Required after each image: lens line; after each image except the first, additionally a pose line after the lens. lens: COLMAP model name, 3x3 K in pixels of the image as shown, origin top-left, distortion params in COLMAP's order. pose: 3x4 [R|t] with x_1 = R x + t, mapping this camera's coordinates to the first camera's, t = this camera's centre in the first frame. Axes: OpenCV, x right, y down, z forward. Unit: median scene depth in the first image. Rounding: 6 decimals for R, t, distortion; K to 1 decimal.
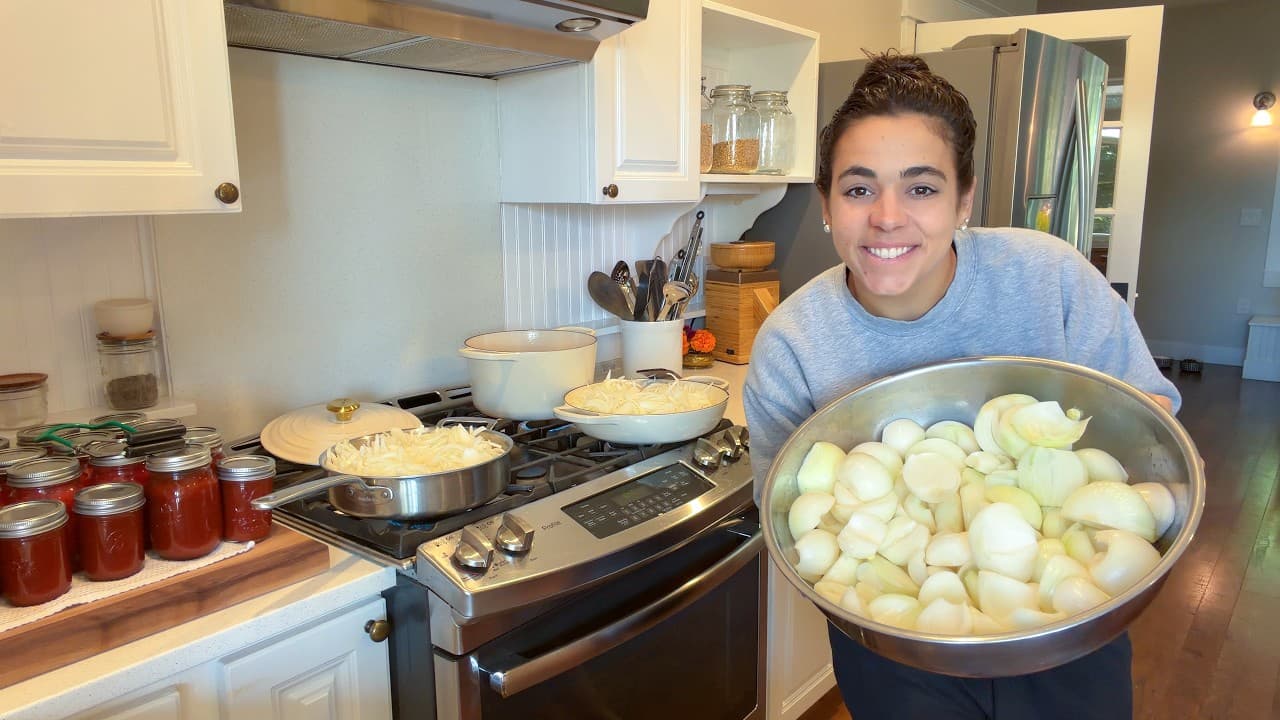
lens RADIAL K [[875.7, 0, 635.8], [0, 875.7, 350.4], [0, 0, 1]] dist [0.004016, 0.005274]
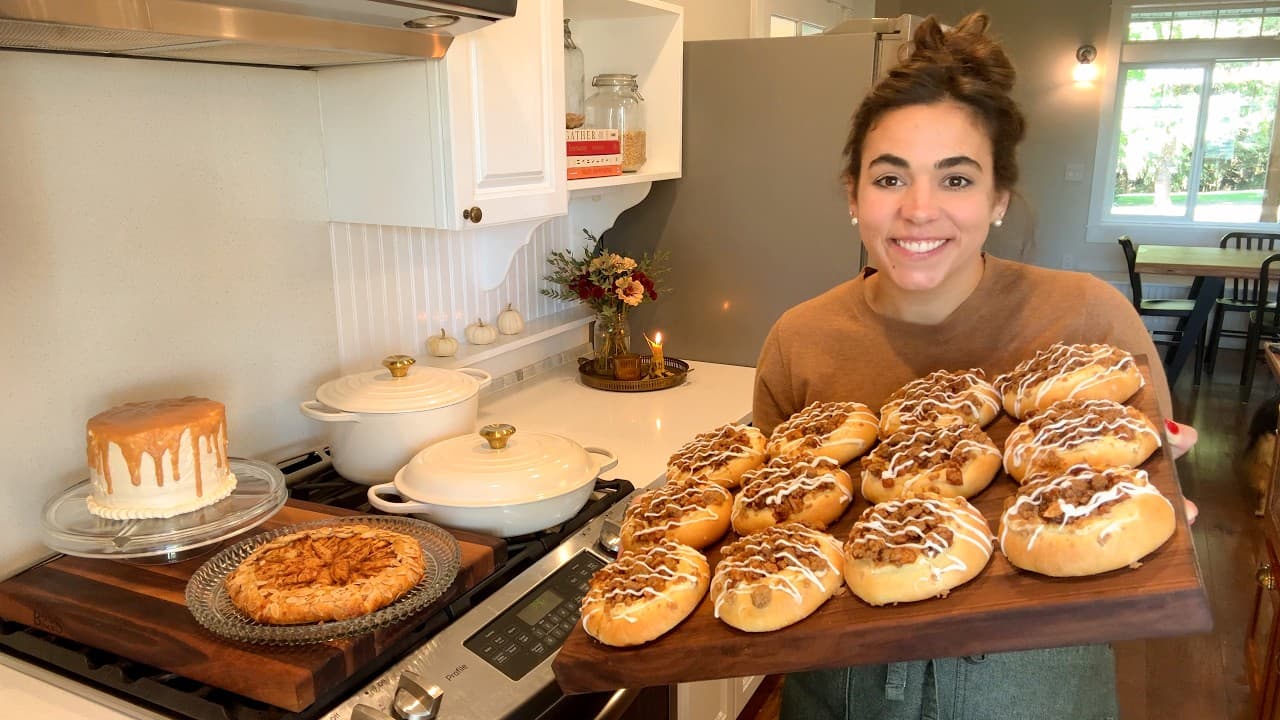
lens RADIAL K [[941.8, 0, 623.1], [0, 941.8, 343.3], [0, 0, 1]] dist [0.073078, 0.003940]
pose [[0.980973, -0.047231, 0.188309, -0.086430], [0.039759, 0.998272, 0.043263, -0.124021], [-0.190027, -0.034953, 0.981156, 0.099782]]
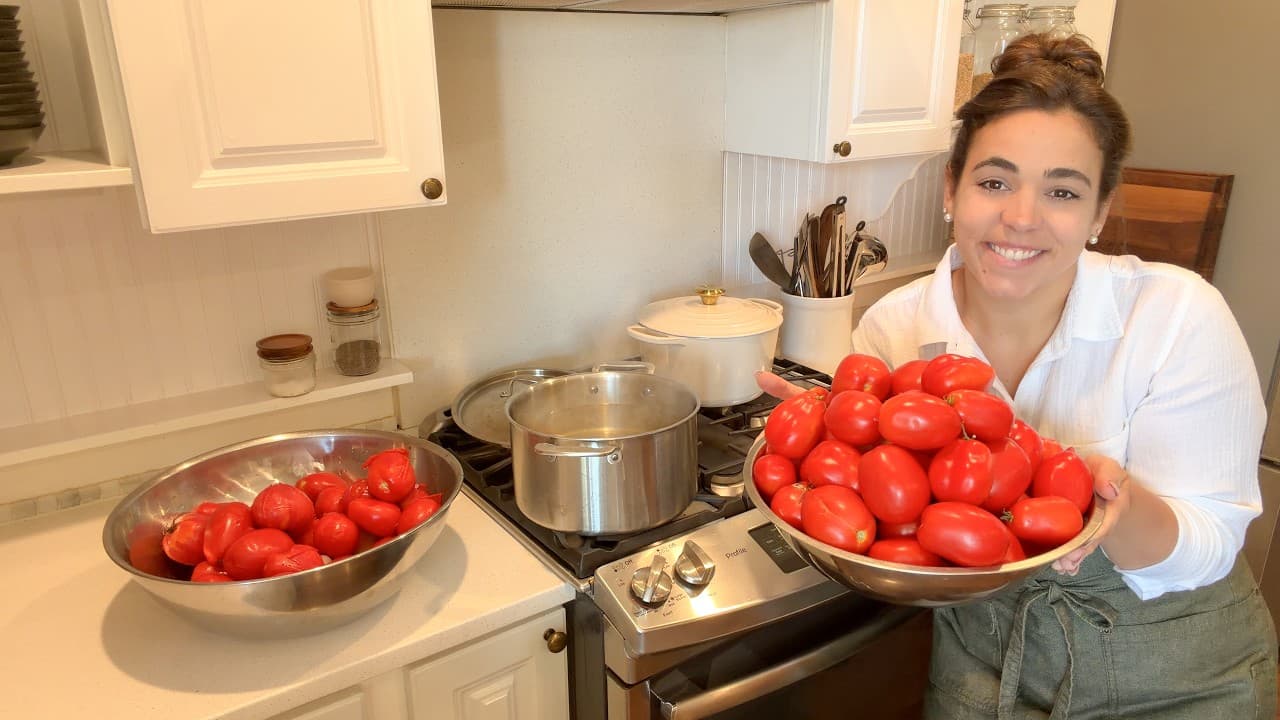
lens RADIAL K [[875.7, 0, 647.6], [0, 875.7, 348.1], [0, 0, 1]] dist [0.004016, 0.005274]
pose [[0.965255, 0.086429, -0.246601, 0.024183], [-0.049499, 0.987107, 0.152215, -0.145160], [0.256577, -0.134720, 0.957089, 0.082365]]
